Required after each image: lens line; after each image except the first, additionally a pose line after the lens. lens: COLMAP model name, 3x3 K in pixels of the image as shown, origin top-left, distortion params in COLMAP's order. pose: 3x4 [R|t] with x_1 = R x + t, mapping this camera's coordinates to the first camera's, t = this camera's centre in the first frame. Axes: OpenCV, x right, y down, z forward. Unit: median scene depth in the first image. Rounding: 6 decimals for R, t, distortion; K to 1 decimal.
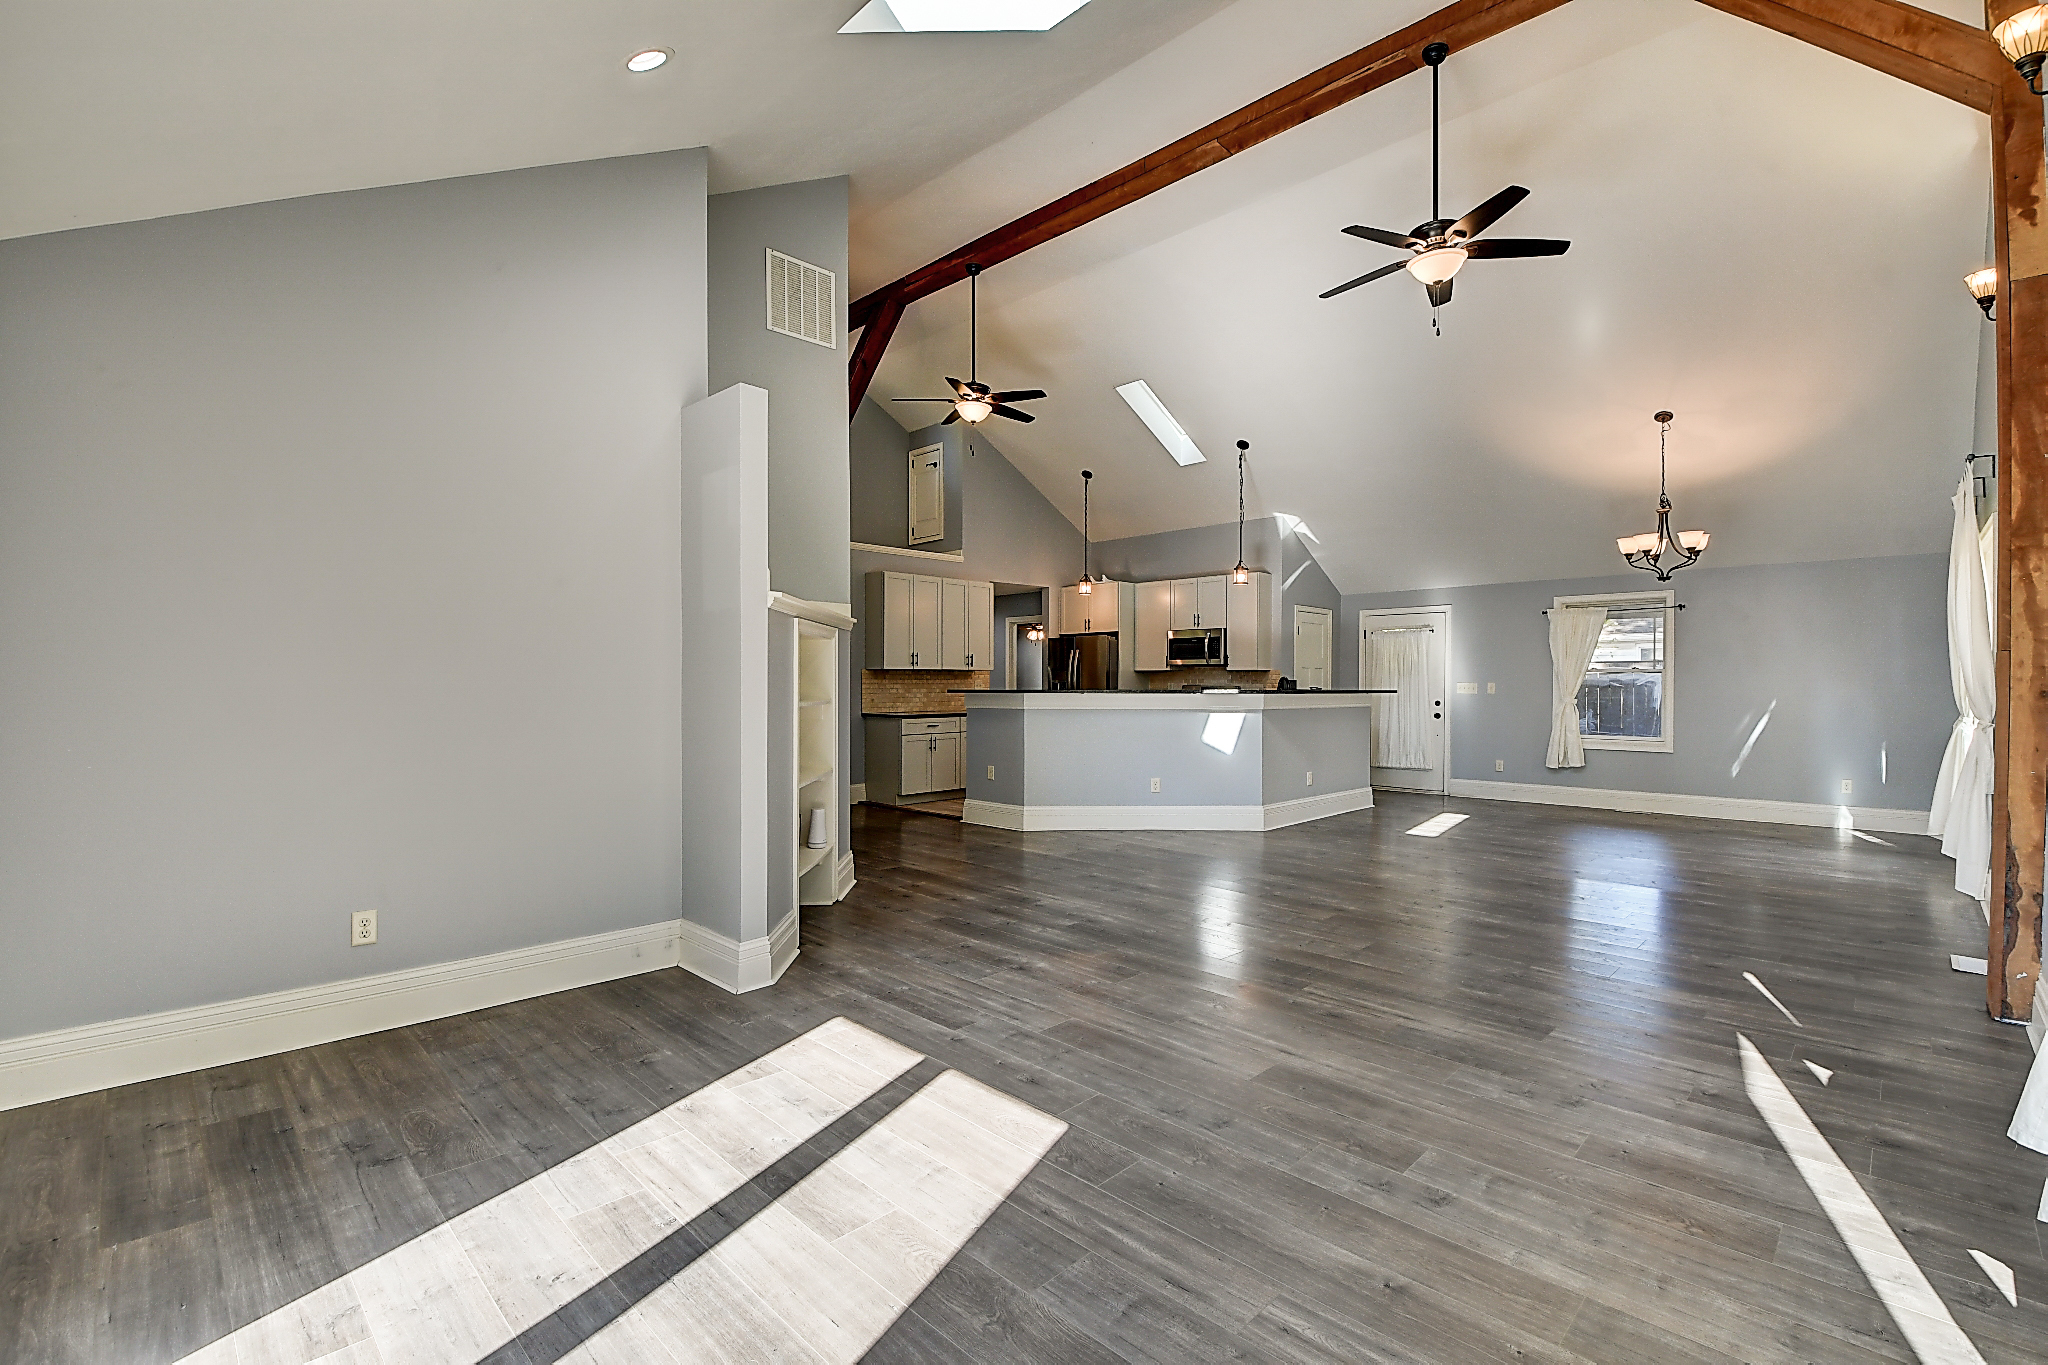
lens RADIAL K [[903.3, 0, 1027.3], [0, 903.3, 696.8], [0, 0, 1]] dist [0.001830, -0.016316]
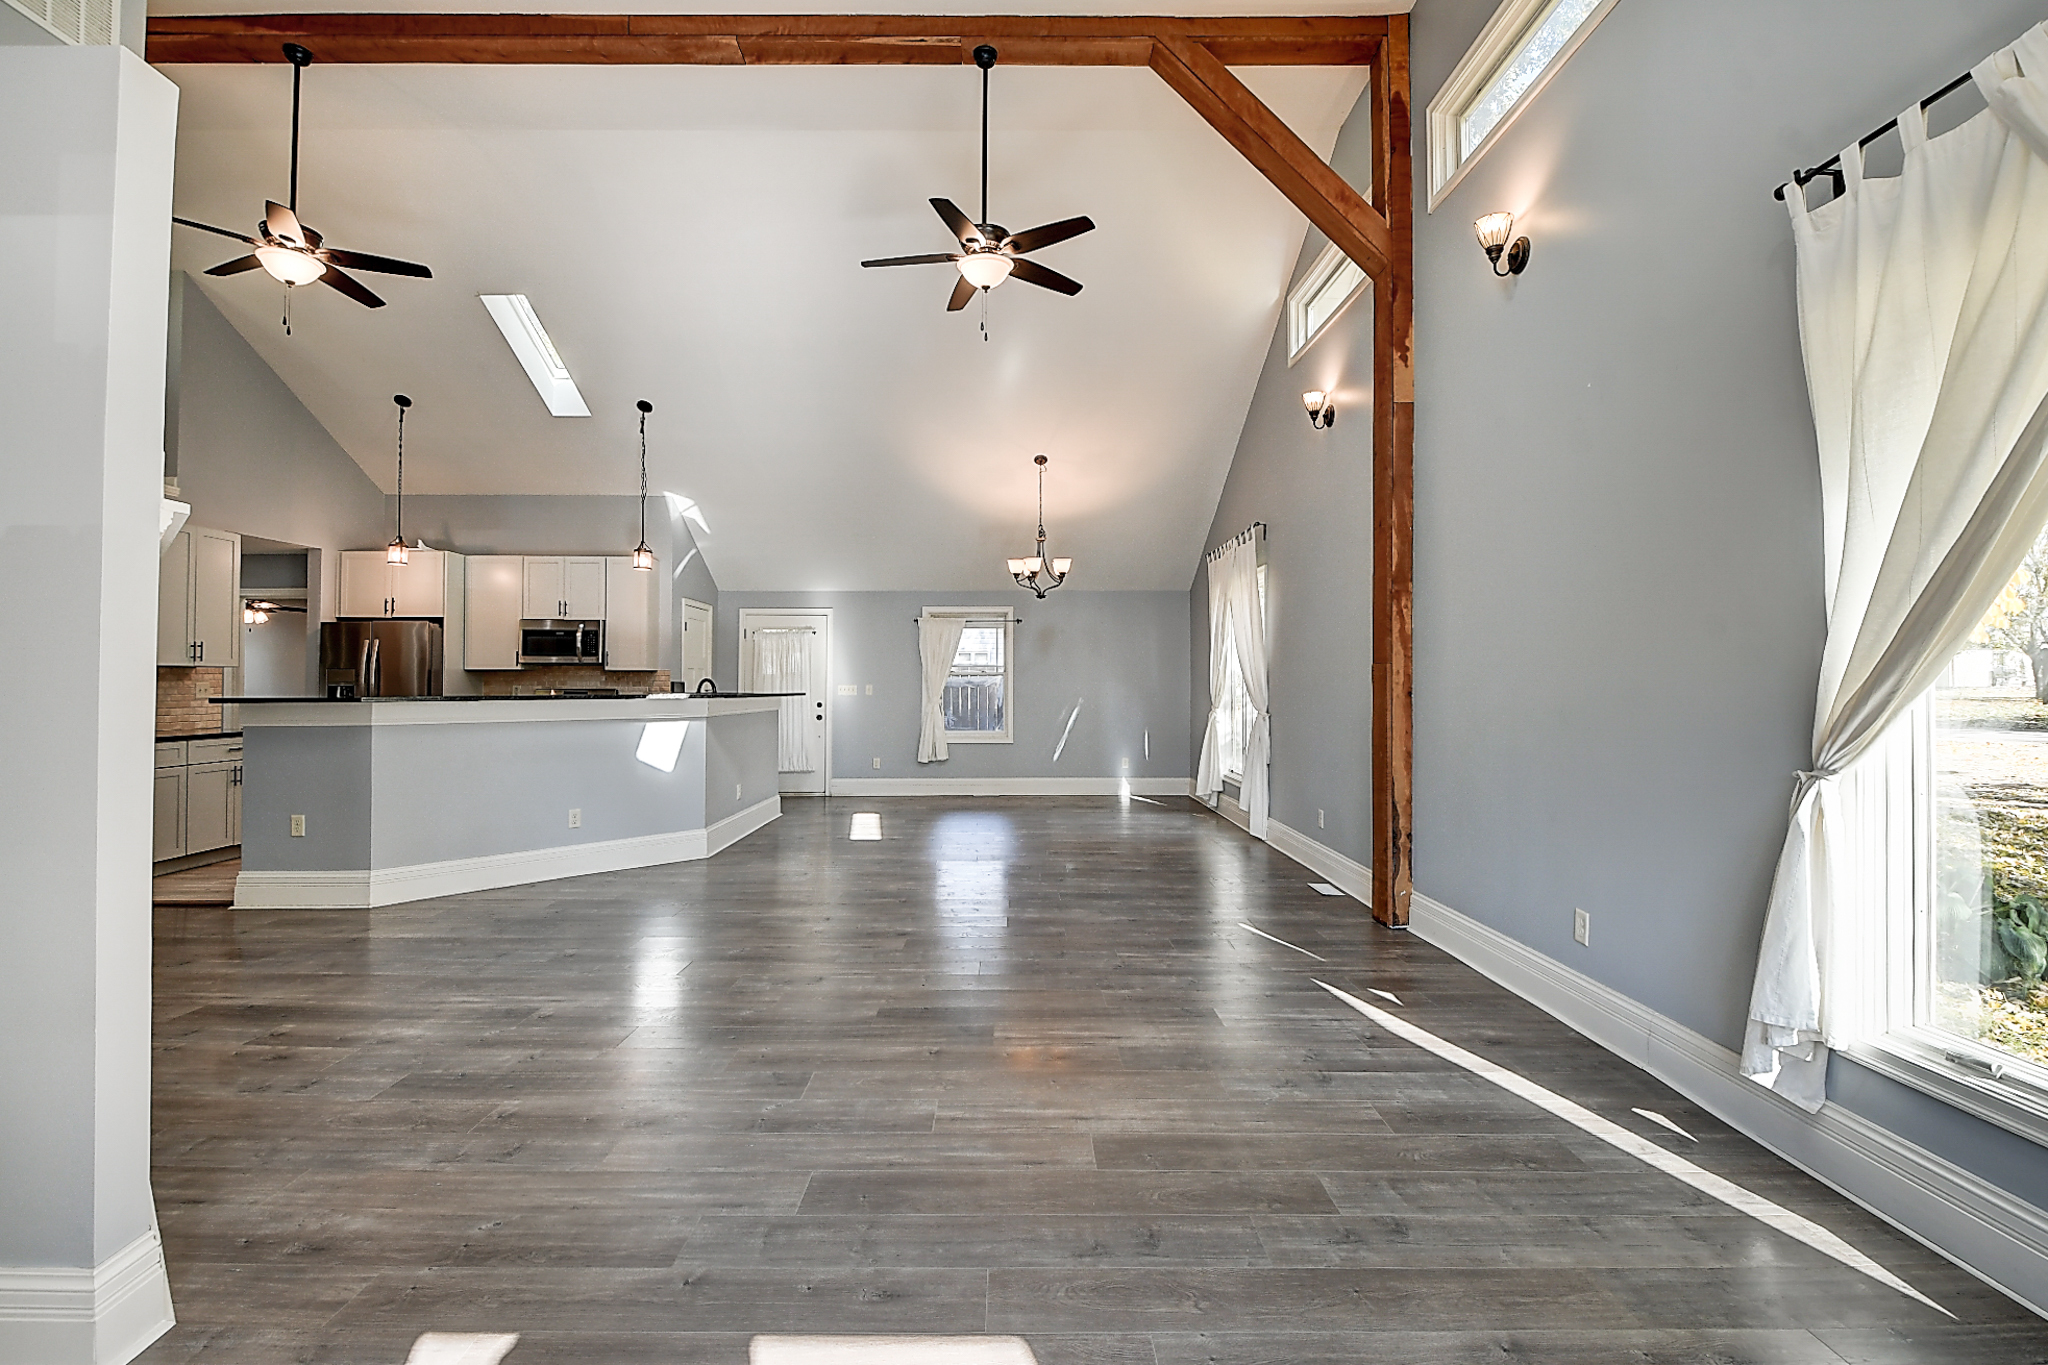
lens RADIAL K [[914.2, 0, 1031.8], [0, 914.2, 672.5], [0, 0, 1]] dist [0.046708, -0.042341]
pose [[0.701955, 0.007204, 0.712184, -0.148012], [0.011660, 0.999699, -0.021605, -0.005632], [-0.712125, 0.023470, 0.701660, 0.158706]]
